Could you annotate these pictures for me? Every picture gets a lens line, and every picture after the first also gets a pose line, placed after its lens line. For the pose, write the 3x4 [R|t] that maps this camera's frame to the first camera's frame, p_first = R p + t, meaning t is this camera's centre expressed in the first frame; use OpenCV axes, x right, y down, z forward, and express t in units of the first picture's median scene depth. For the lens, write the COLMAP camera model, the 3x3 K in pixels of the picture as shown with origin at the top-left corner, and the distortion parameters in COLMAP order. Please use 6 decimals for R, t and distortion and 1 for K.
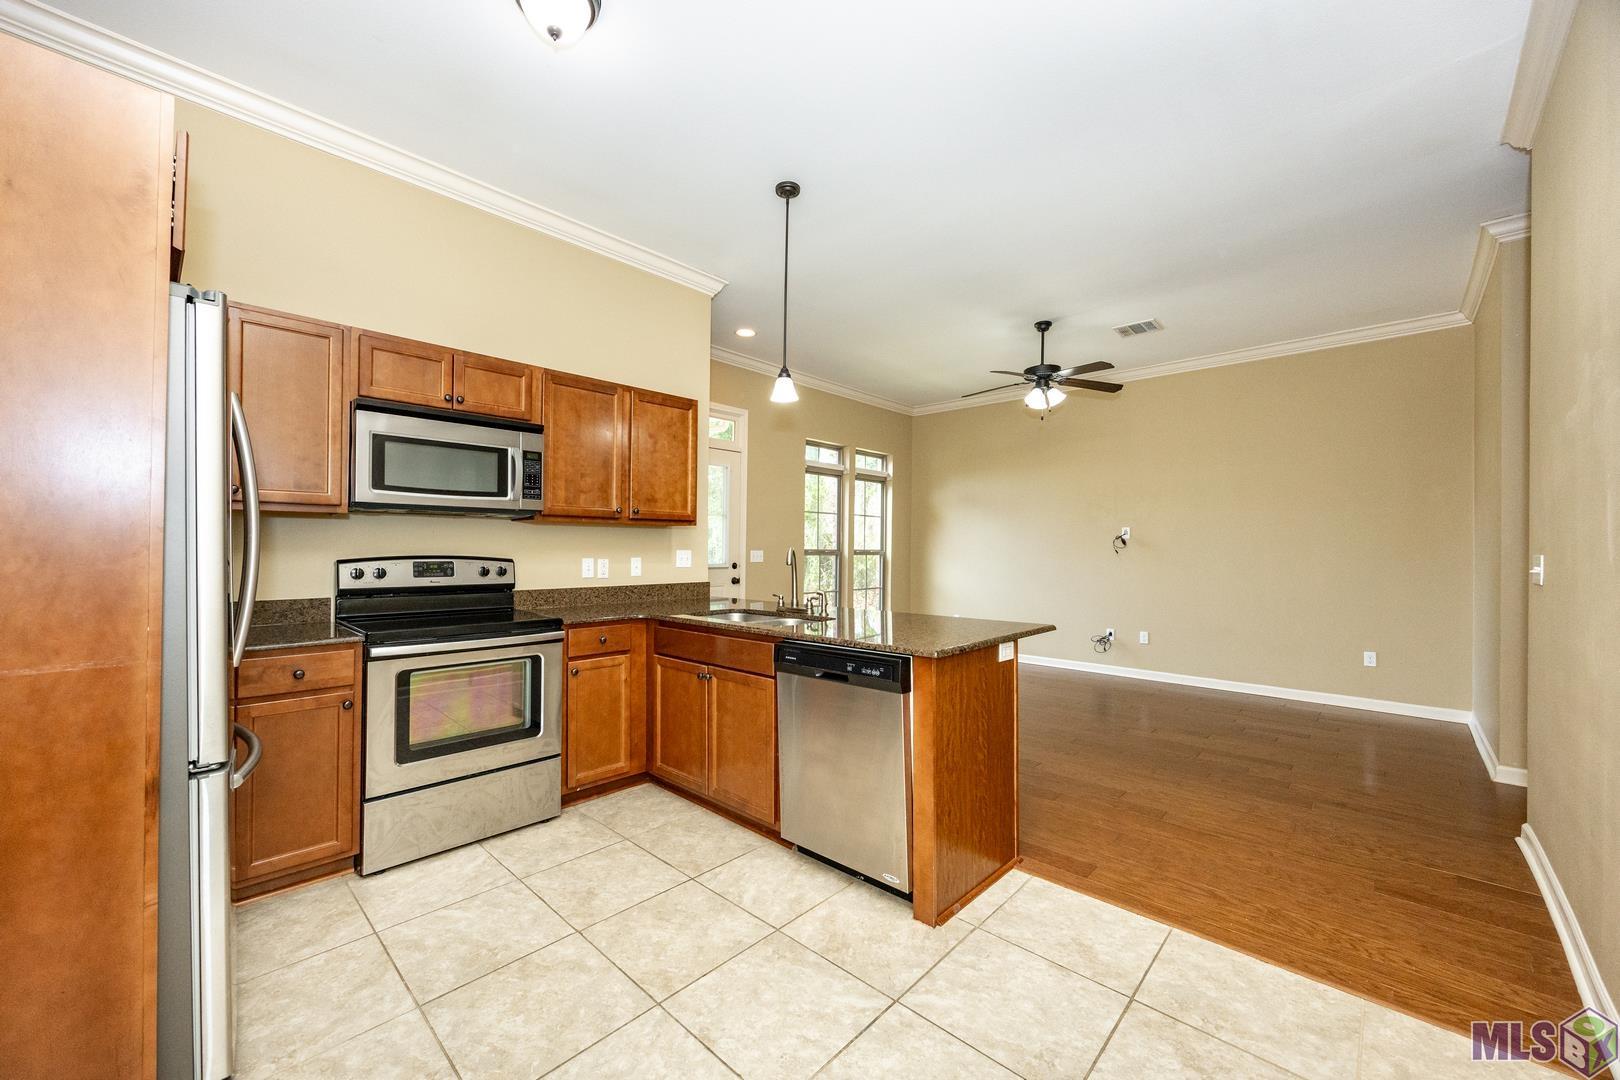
lens RADIAL K [[624.2, 0, 799.9], [0, 624.2, 547.7], [0, 0, 1]] dist [-0.003386, 0.000220]
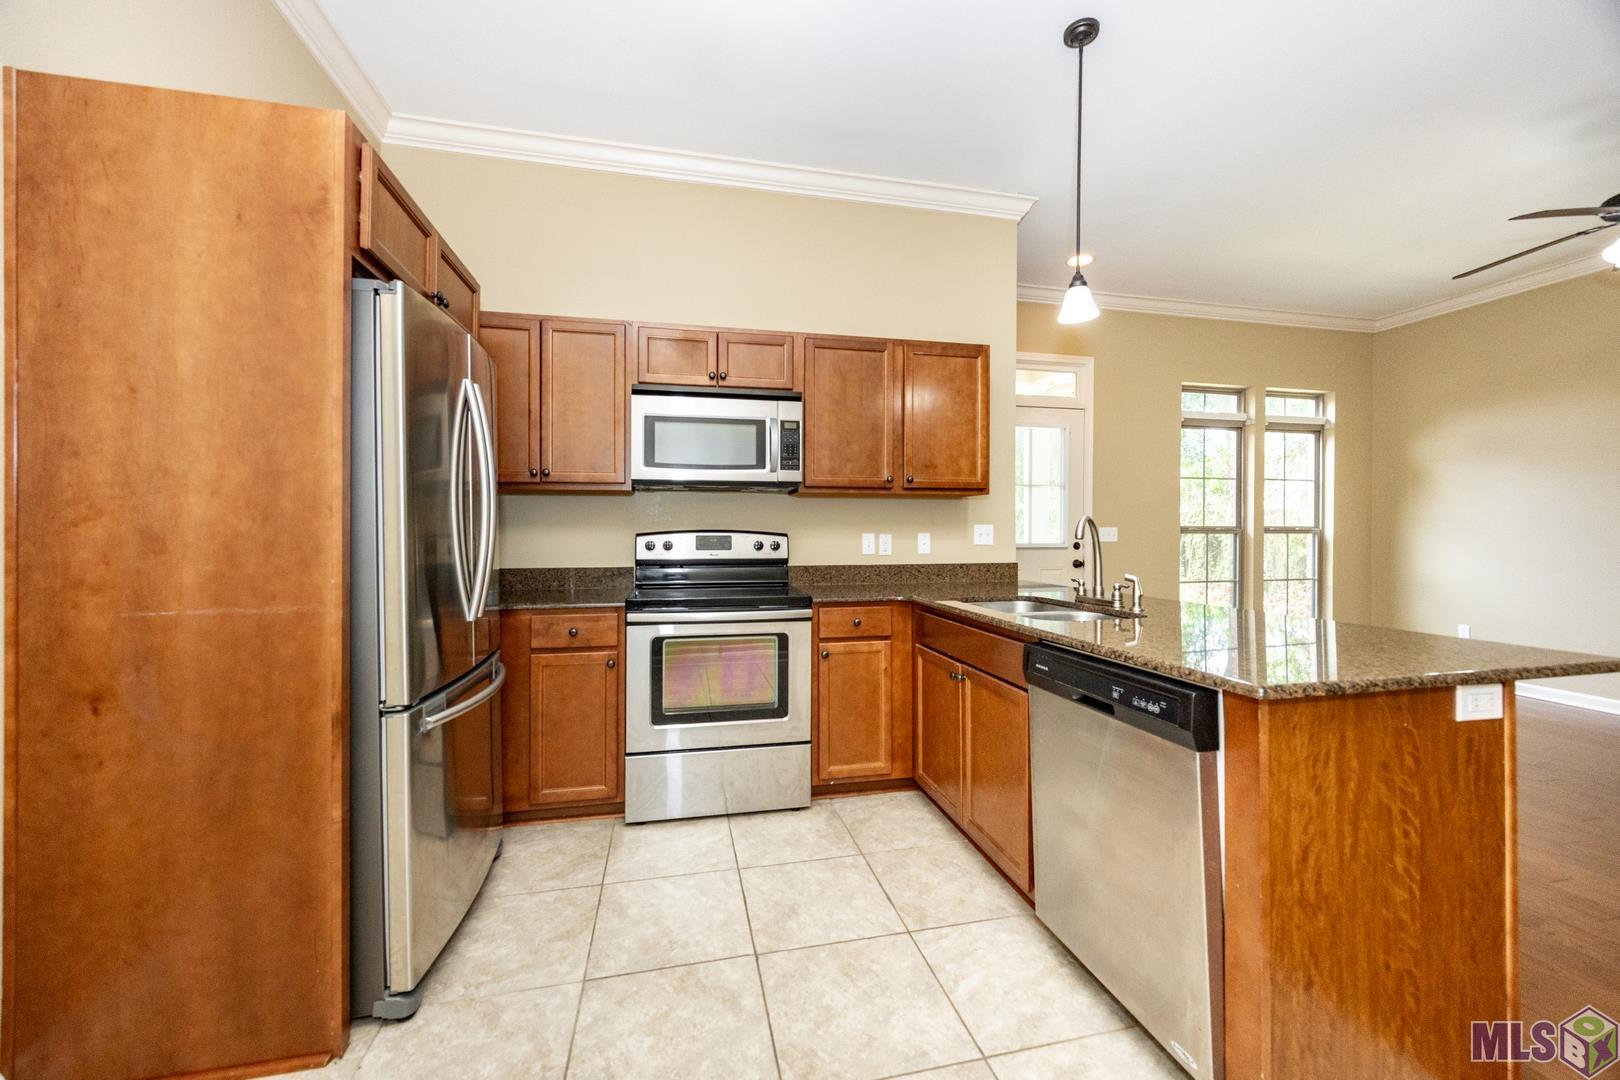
lens RADIAL K [[624.2, 0, 807.9], [0, 624.2, 533.4], [0, 0, 1]] dist [-0.003386, 0.000220]
pose [[0.828726, -0.004926, -0.559632, 0.155827], [0.006396, 0.999979, 0.000669, 0.022661], [0.559618, -0.004134, 0.828741, 0.258731]]
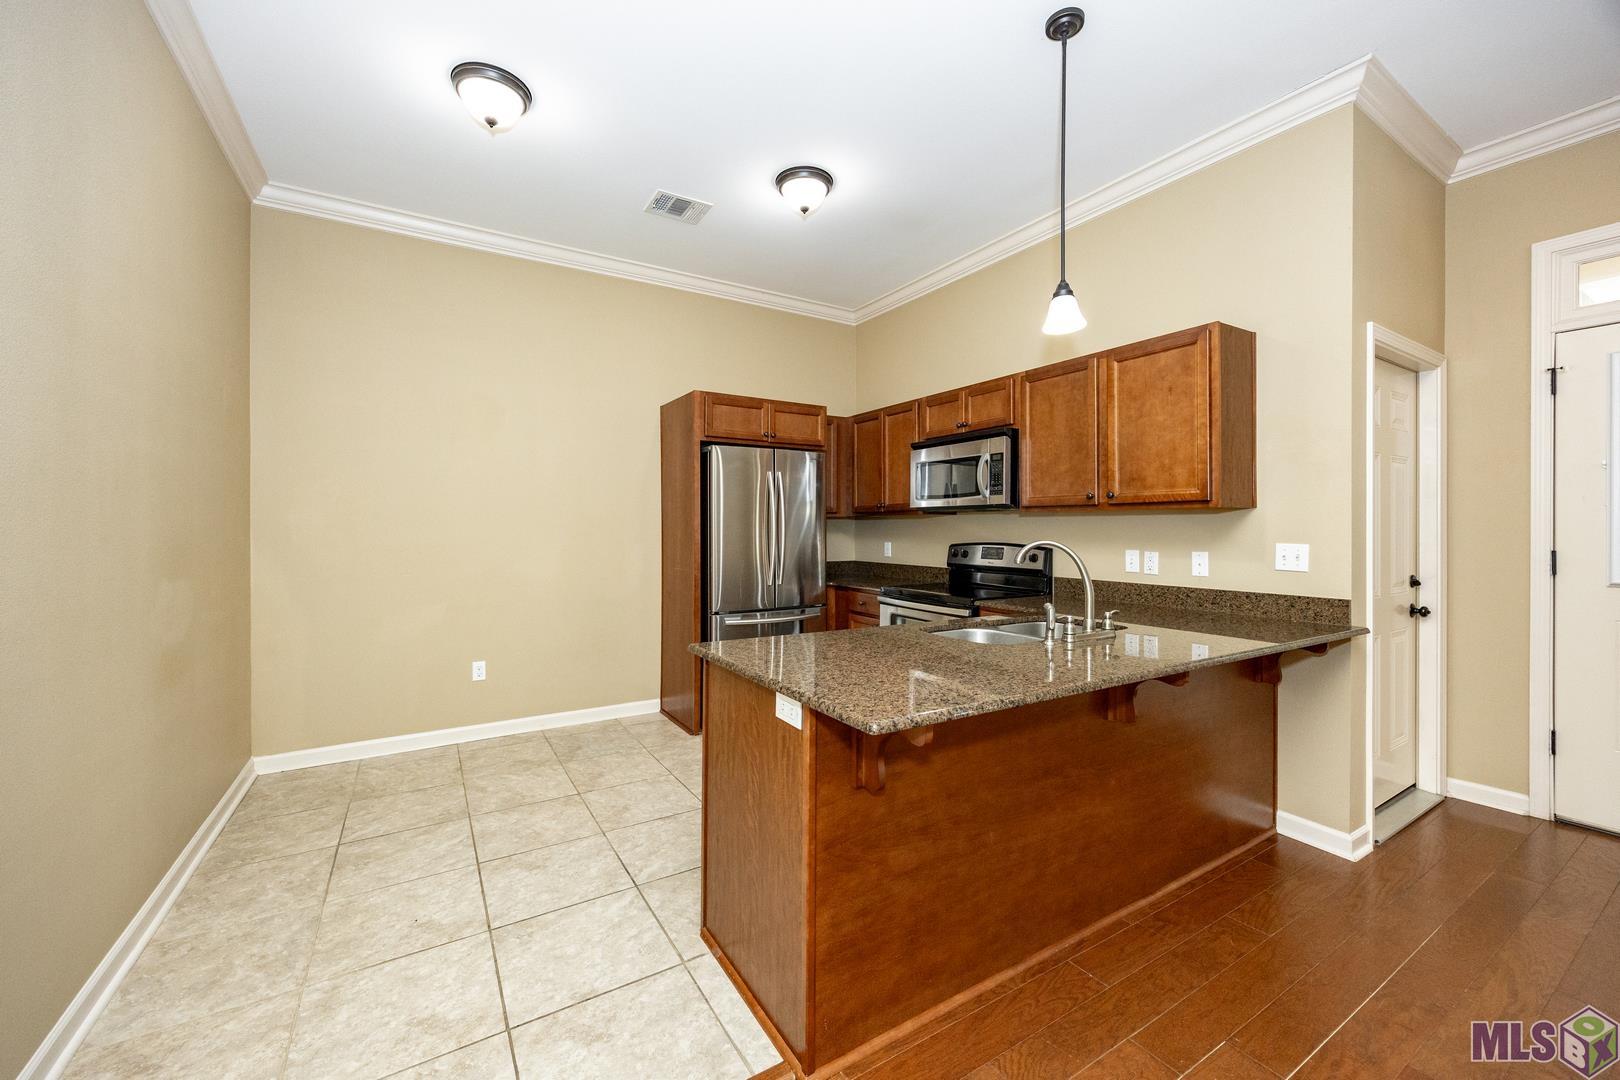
lens RADIAL K [[624.2, 0, 821.6], [0, 624.2, 532.2], [0, 0, 1]] dist [-0.003386, 0.000220]
pose [[-0.233019, 0.002488, -0.972469, 0.902234], [-0.002366, 0.999992, 0.003125, -0.014772], [0.972469, 0.003029, -0.233011, 1.135486]]
